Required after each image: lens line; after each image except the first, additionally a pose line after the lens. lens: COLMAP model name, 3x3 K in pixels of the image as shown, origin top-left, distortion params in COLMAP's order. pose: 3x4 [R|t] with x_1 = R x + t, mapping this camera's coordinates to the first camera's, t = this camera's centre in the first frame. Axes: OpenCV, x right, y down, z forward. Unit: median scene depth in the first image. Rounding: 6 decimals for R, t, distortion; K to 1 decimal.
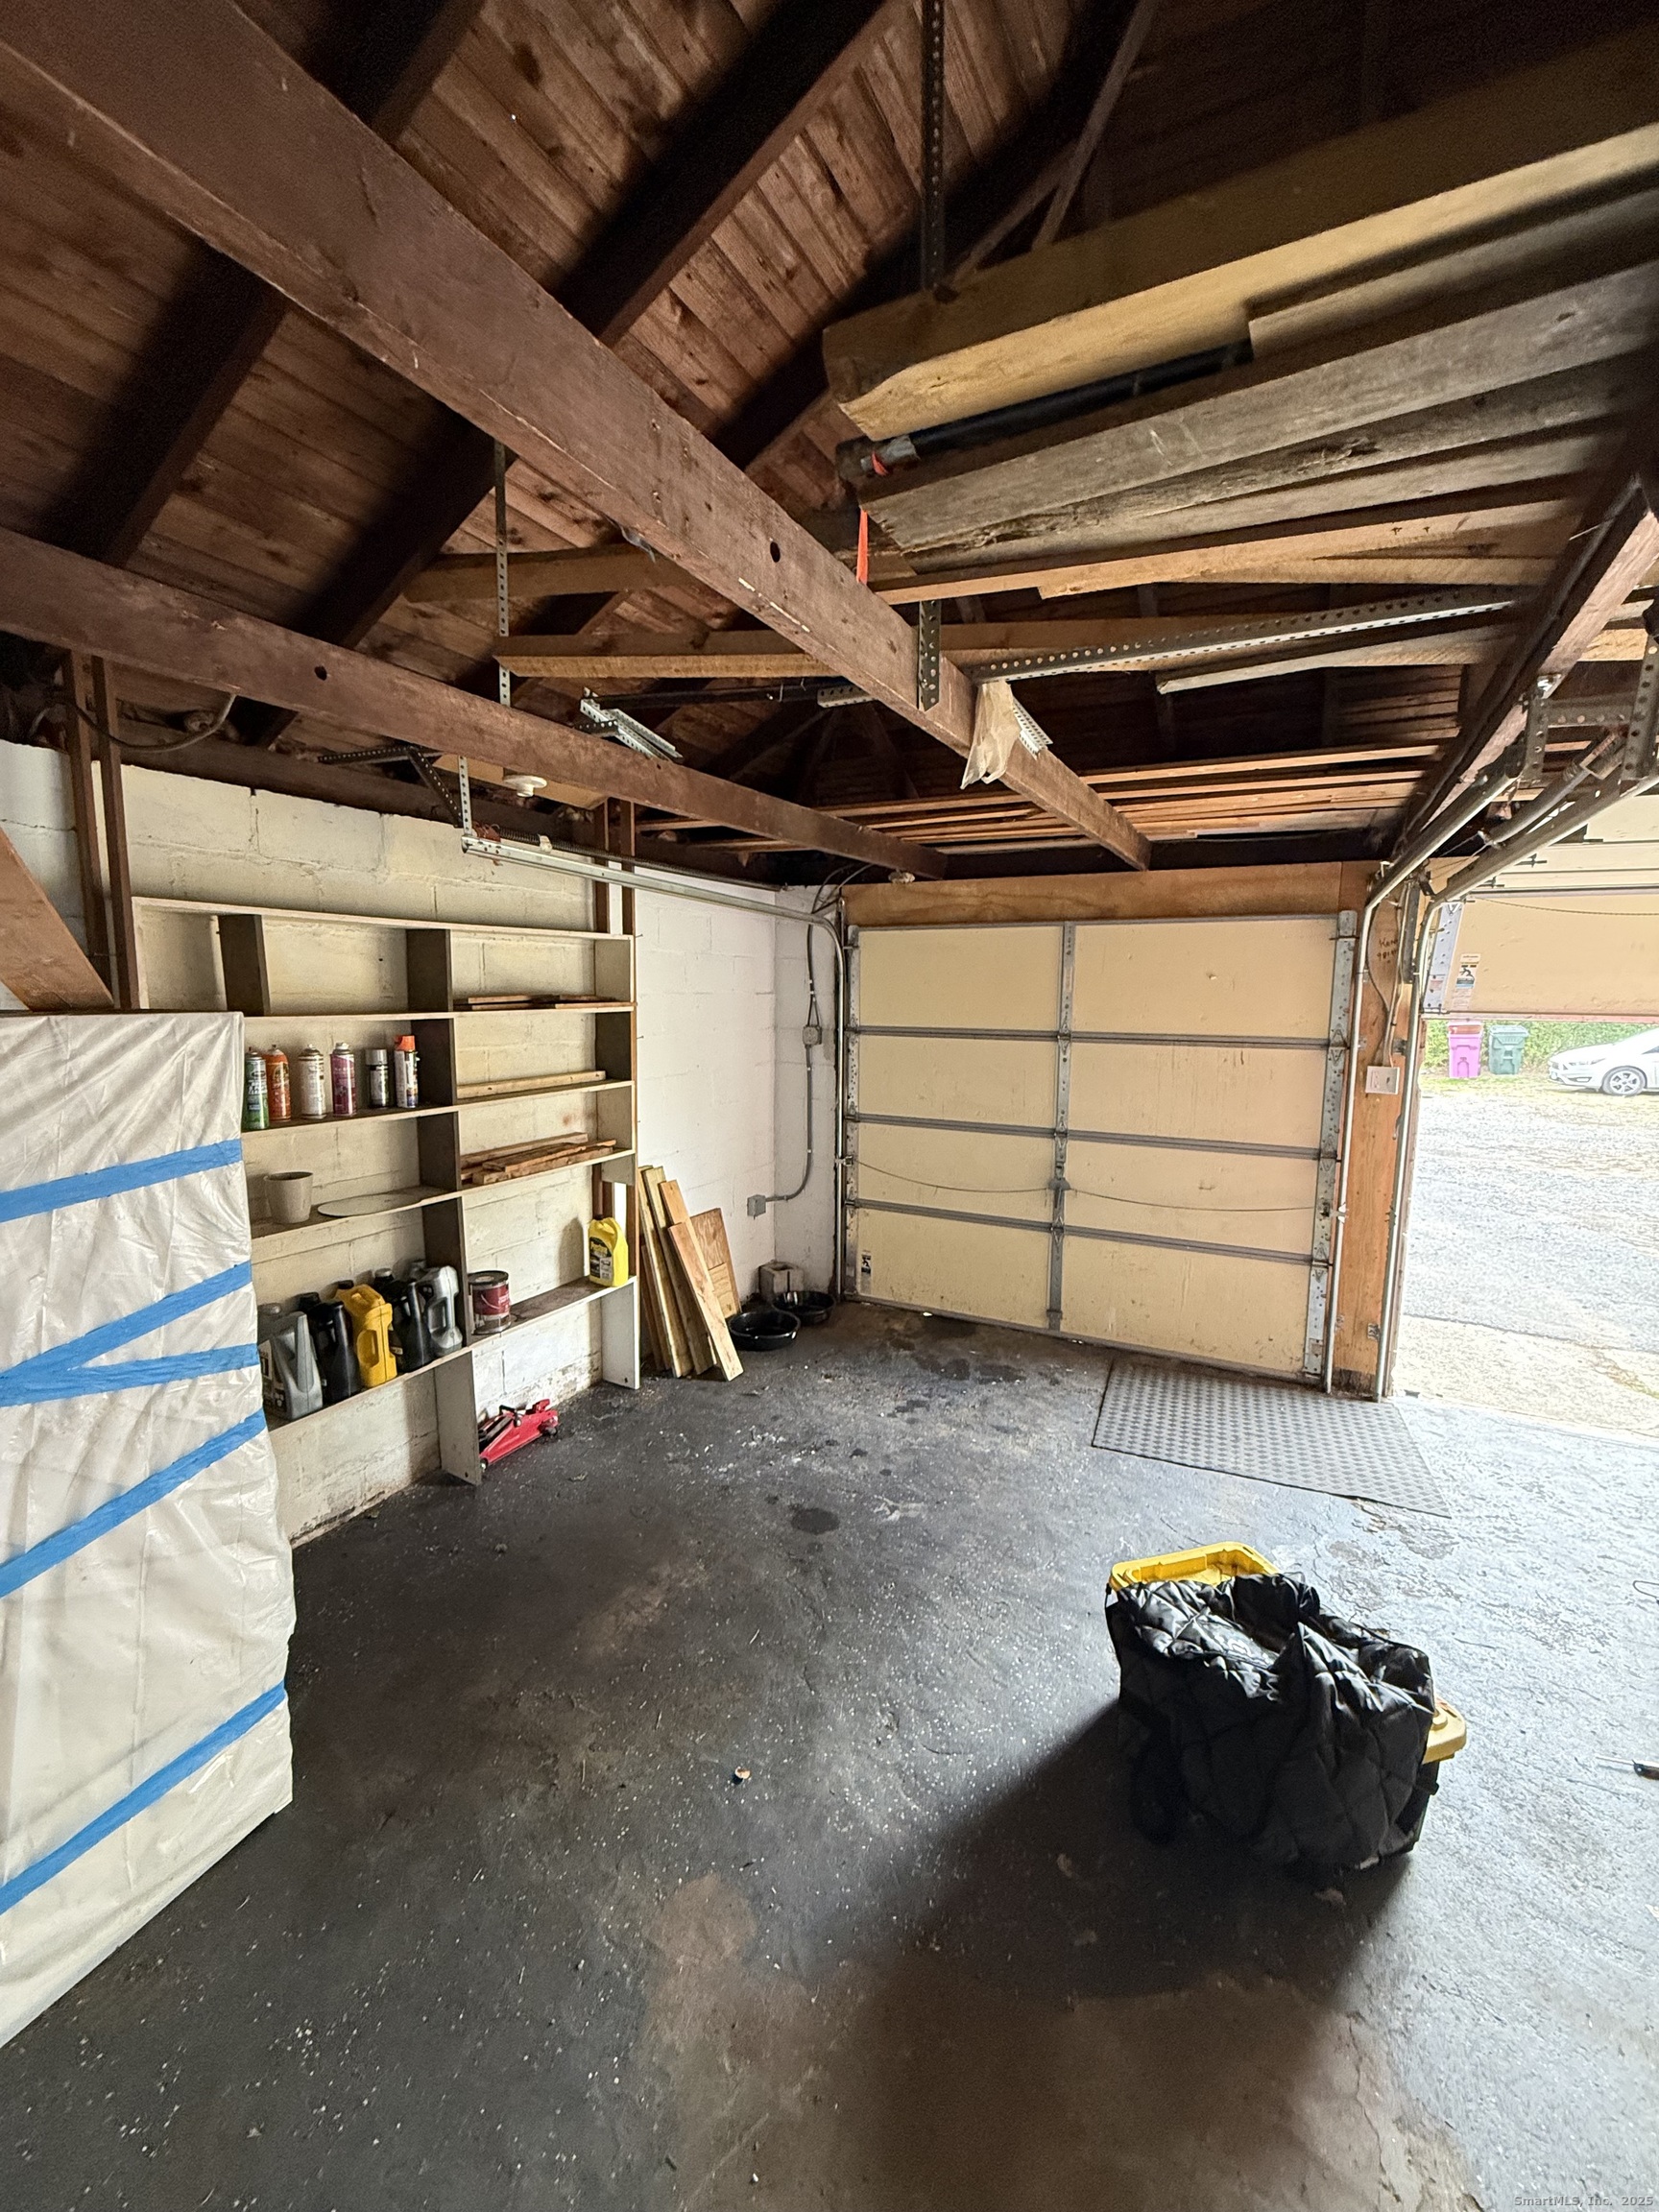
lens RADIAL K [[879.0, 0, 830.2], [0, 879.0, 1097.5], [0, 0, 1]] dist [-0.000077, 0.000106]
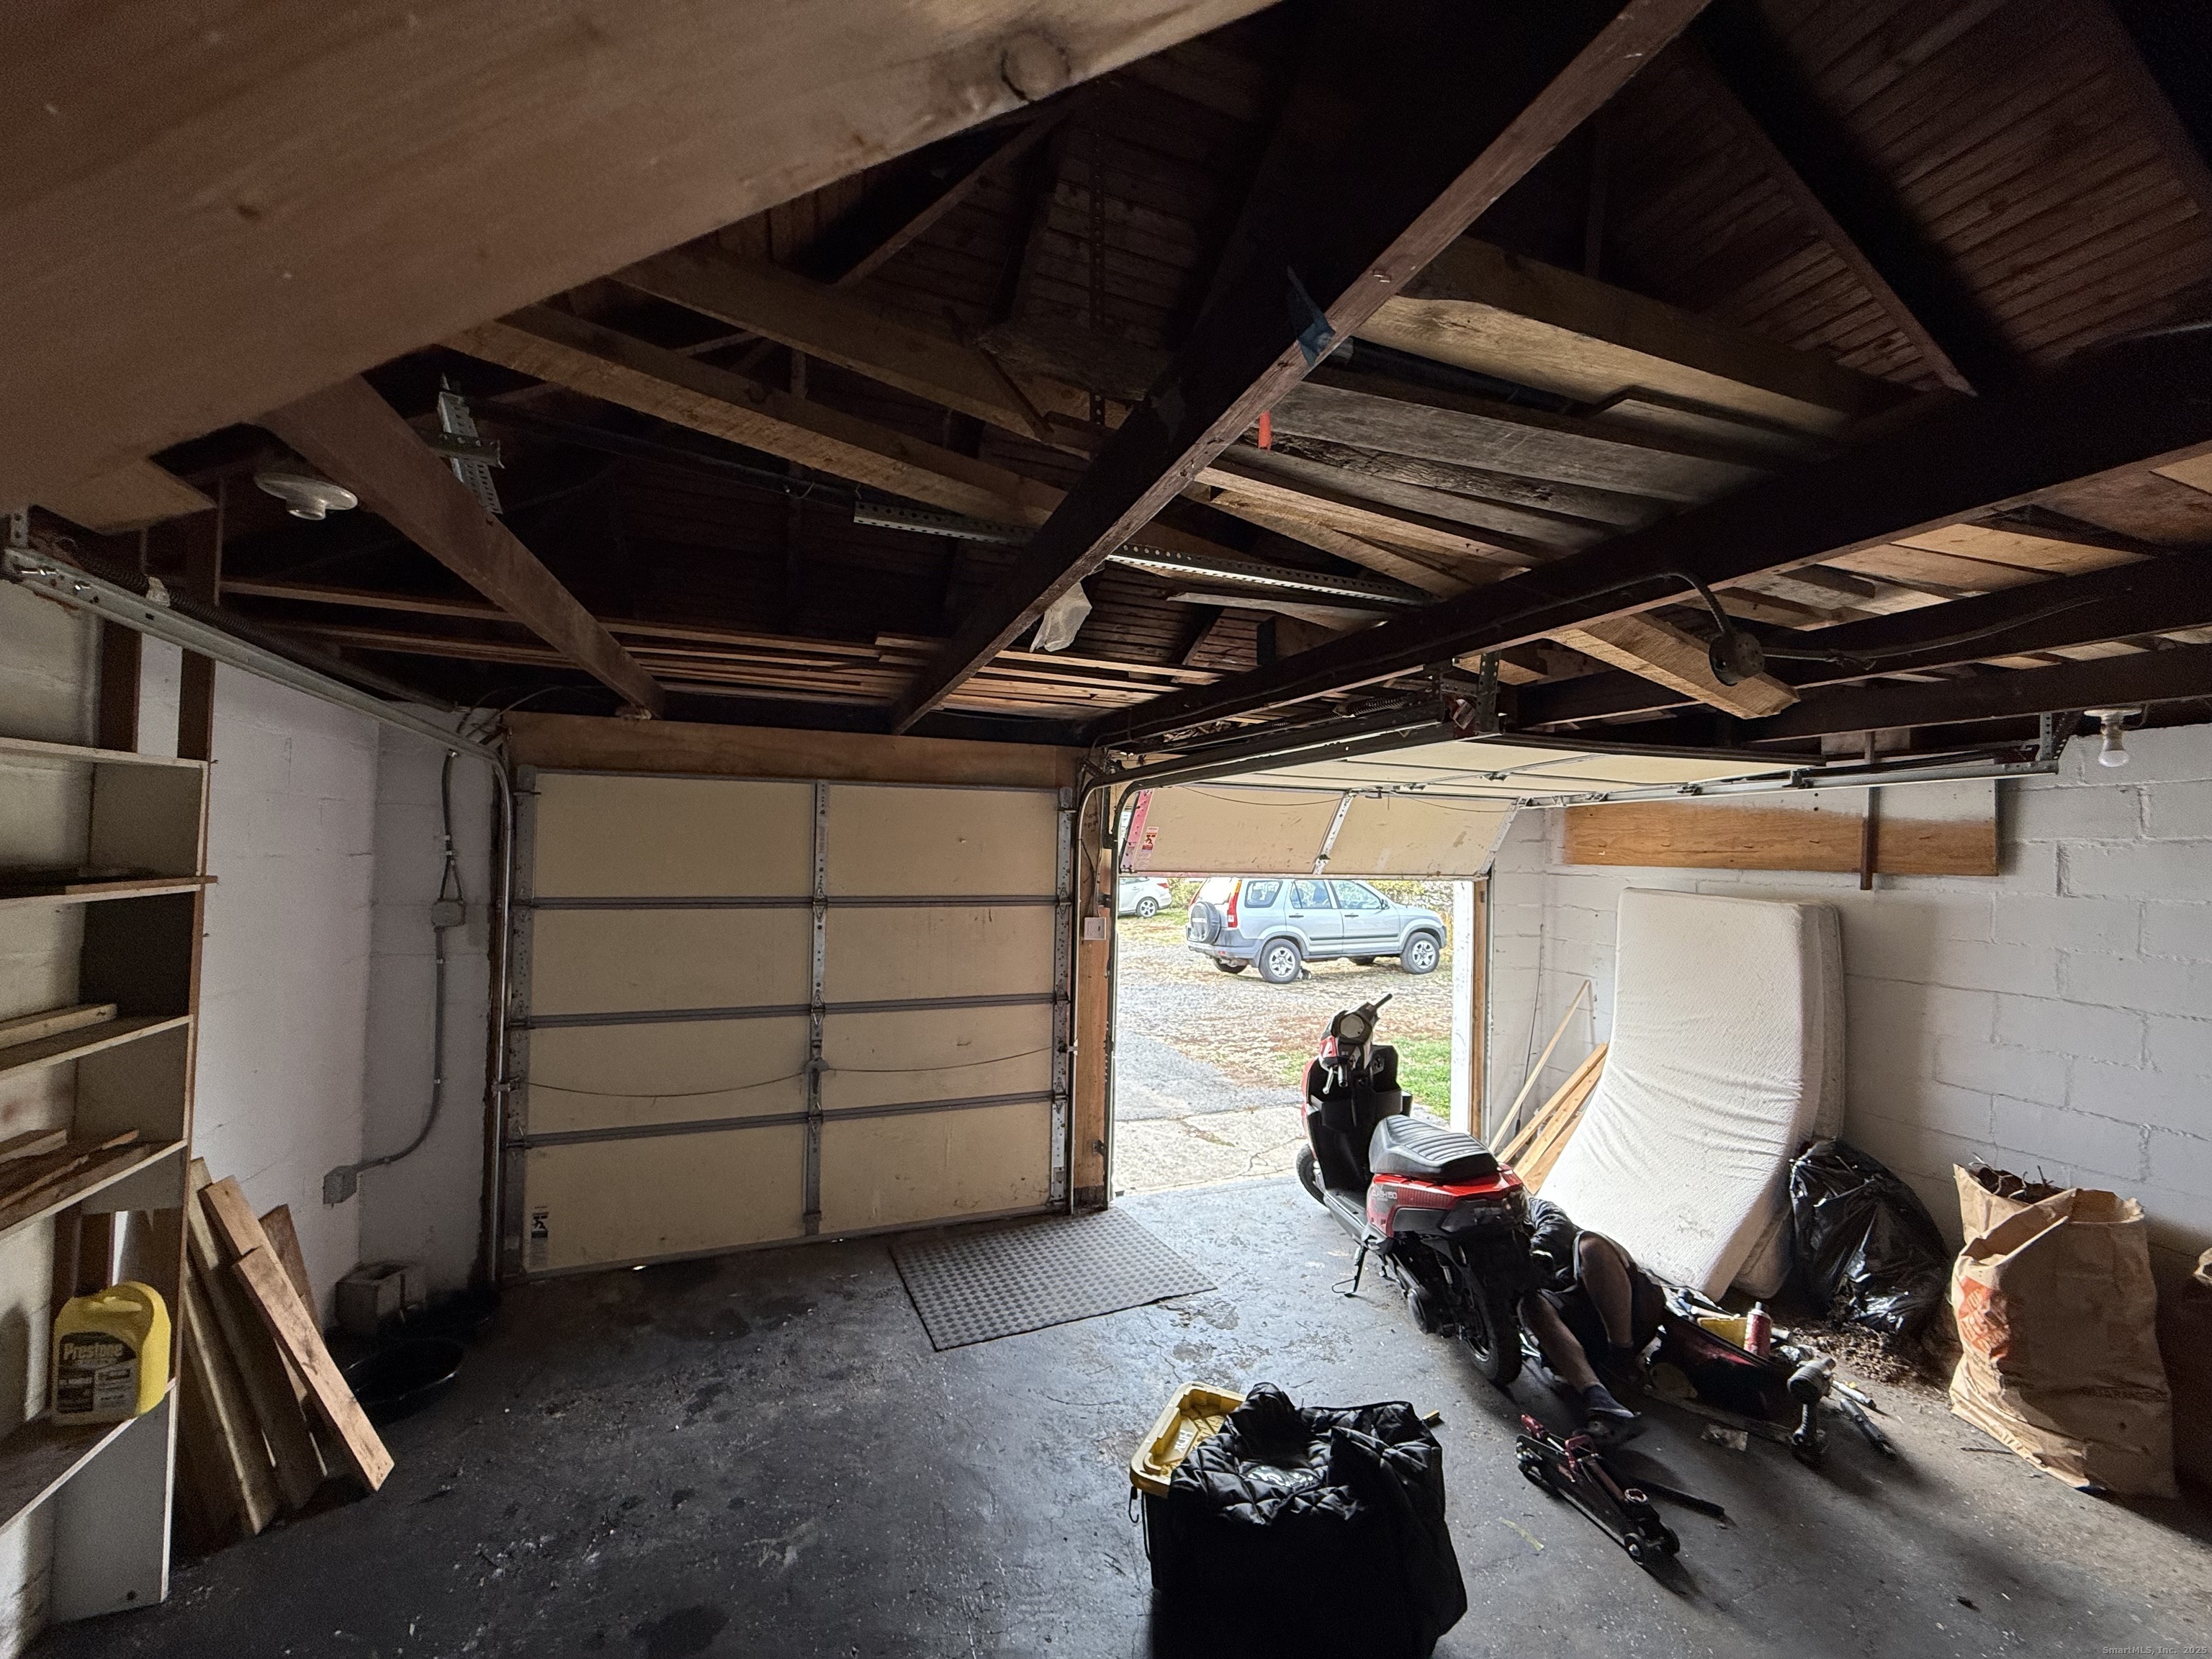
lens RADIAL K [[879.0, 0, 1097.0], [0, 879.0, 831.1], [0, 0, 1]] dist [-0.000077, 0.000106]
pose [[0.675697, 0.018314, 0.736952, -0.232312], [0.078079, 0.992290, -0.096249, -0.033708], [-0.733033, 0.122575, 0.669057, 0.169197]]
